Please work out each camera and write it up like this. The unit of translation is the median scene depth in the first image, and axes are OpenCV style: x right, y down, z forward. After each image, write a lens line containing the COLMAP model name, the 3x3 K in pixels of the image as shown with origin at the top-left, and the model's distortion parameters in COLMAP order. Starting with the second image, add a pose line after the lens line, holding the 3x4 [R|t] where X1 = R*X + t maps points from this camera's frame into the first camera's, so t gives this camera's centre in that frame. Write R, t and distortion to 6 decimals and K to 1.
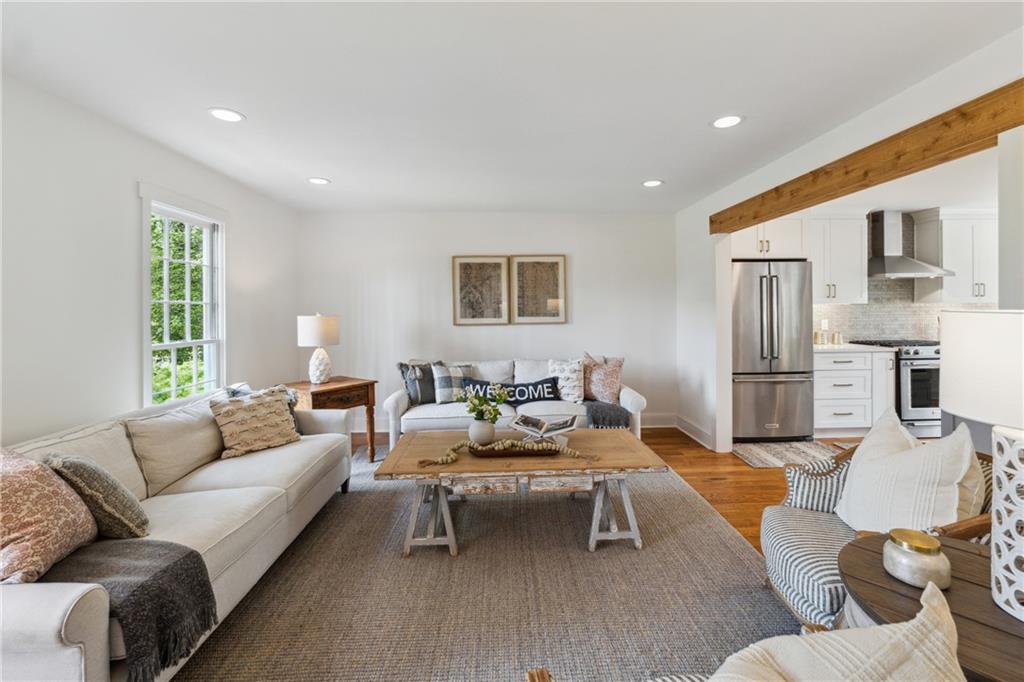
lens RADIAL K [[436.2, 0, 517.3], [0, 436.2, 308.2], [0, 0, 1]] dist [-0.004236, -0.000124]
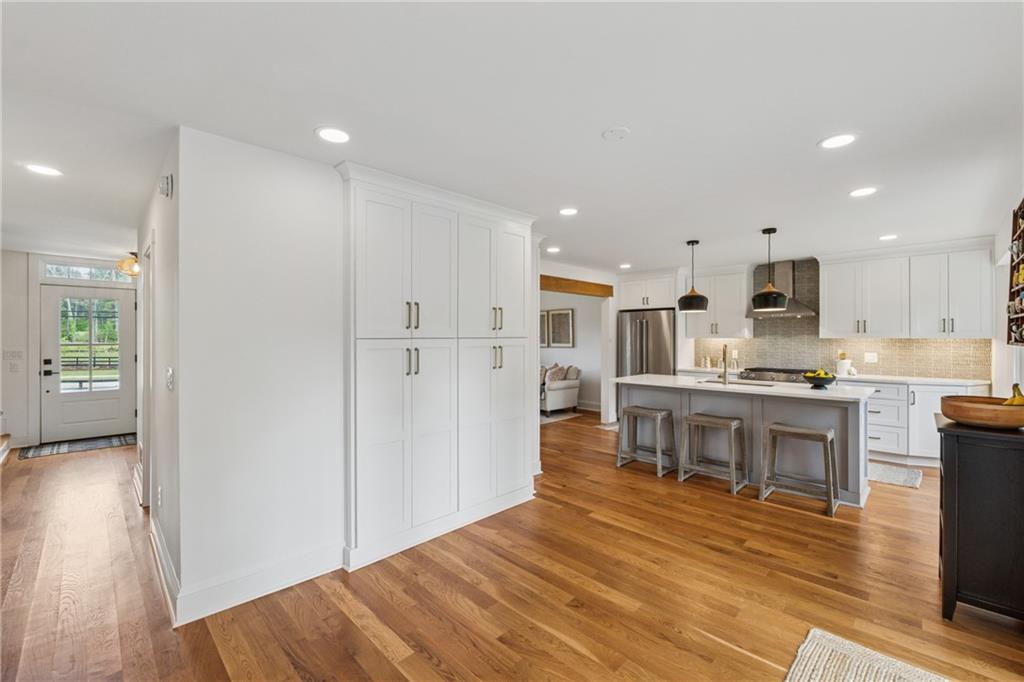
lens RADIAL K [[431.5, 0, 516.1], [0, 431.5, 334.2], [0, 0, 1]] dist [-0.002443, -0.000477]
pose [[0.674365, 0.003922, -0.738388, 1.399583], [-0.002948, 0.999992, 0.002620, -0.026099], [0.738393, 0.000410, 0.674371, -0.385043]]
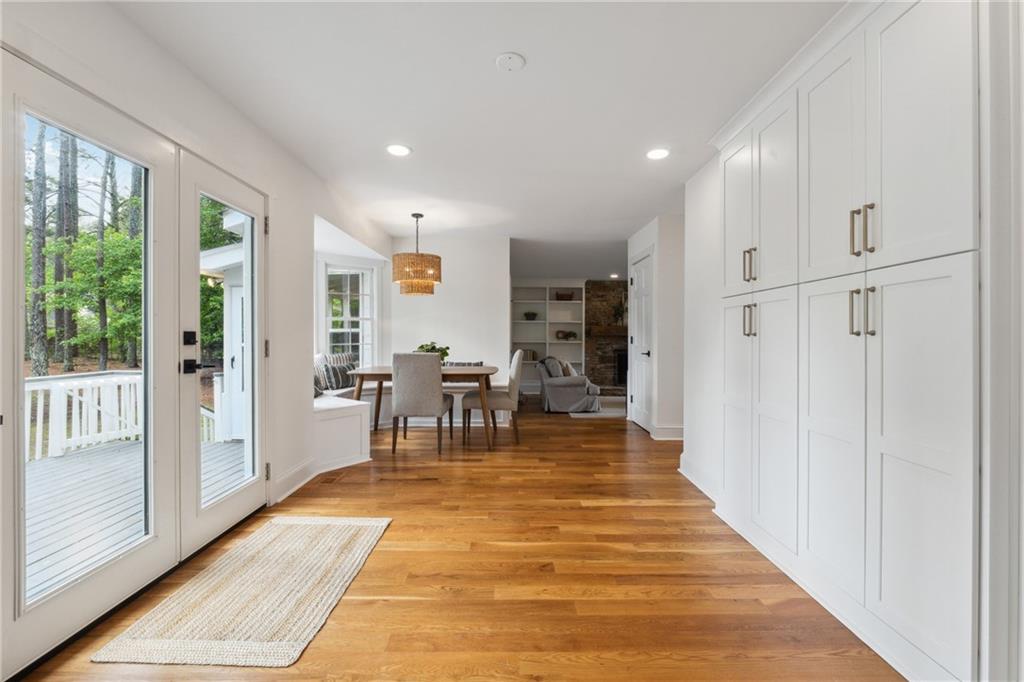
lens RADIAL K [[427.7, 0, 516.0], [0, 427.7, 336.9], [0, 0, 1]] dist [-0.000869, -0.000167]
pose [[-0.999096, 0.006171, 0.042052, 1.078746], [0.006081, 0.999979, -0.002270, 0.038963], [-0.042065, -0.002012, -0.999113, 0.504808]]
